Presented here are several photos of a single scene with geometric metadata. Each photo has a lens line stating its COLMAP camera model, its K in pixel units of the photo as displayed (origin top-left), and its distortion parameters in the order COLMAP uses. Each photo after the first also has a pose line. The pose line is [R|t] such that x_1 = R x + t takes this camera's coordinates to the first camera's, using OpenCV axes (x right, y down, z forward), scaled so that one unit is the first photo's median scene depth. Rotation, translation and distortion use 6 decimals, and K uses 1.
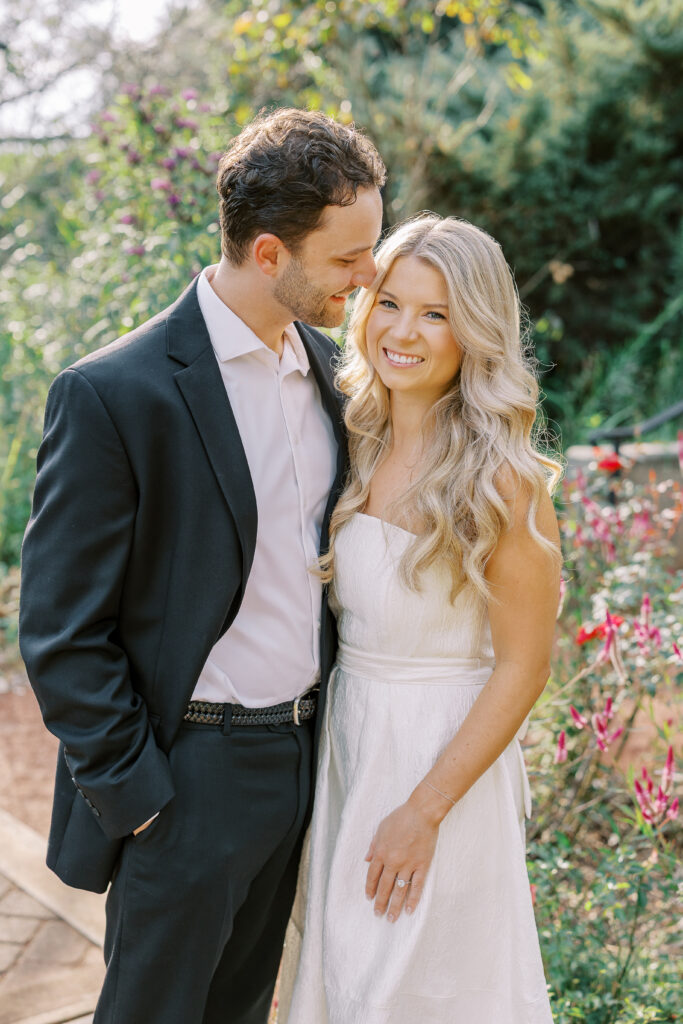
lens RADIAL K [[1488.1, 0, 341.5], [0, 1488.1, 512.0], [0, 0, 1]] dist [0.011209, -0.027778]
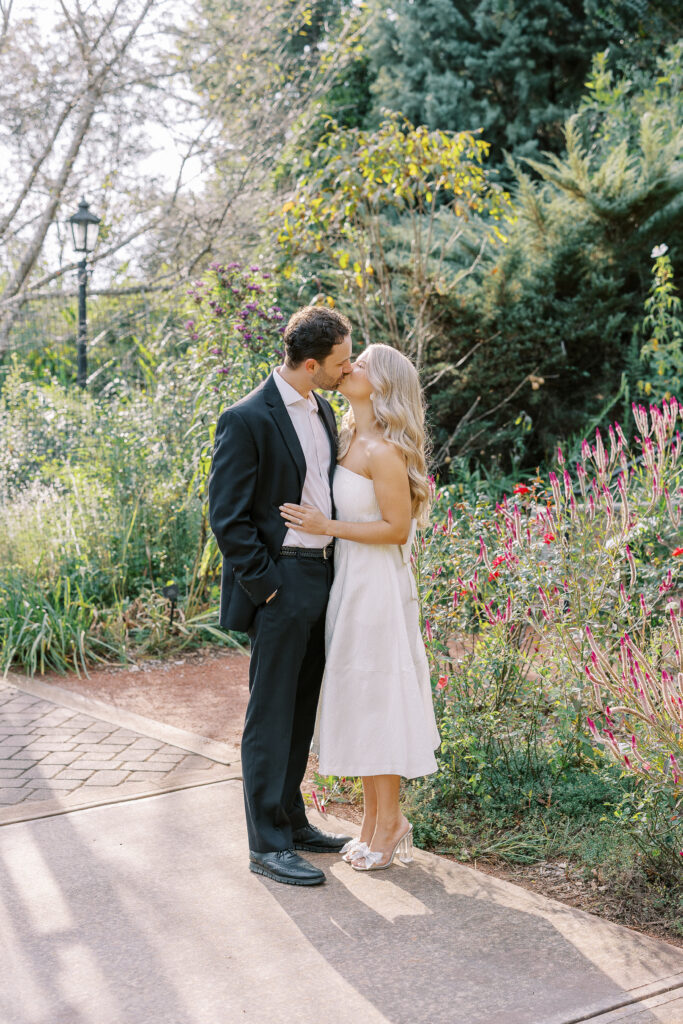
lens RADIAL K [[1371.2, 0, 357.0], [0, 1371.2, 513.8], [0, 0, 1]] dist [0.015861, -0.043799]
pose [[0.999277, -0.032801, -0.019237, 0.009775], [0.031274, 0.996701, -0.074900, 0.038142], [0.021631, 0.074244, 0.997005, -0.186021]]
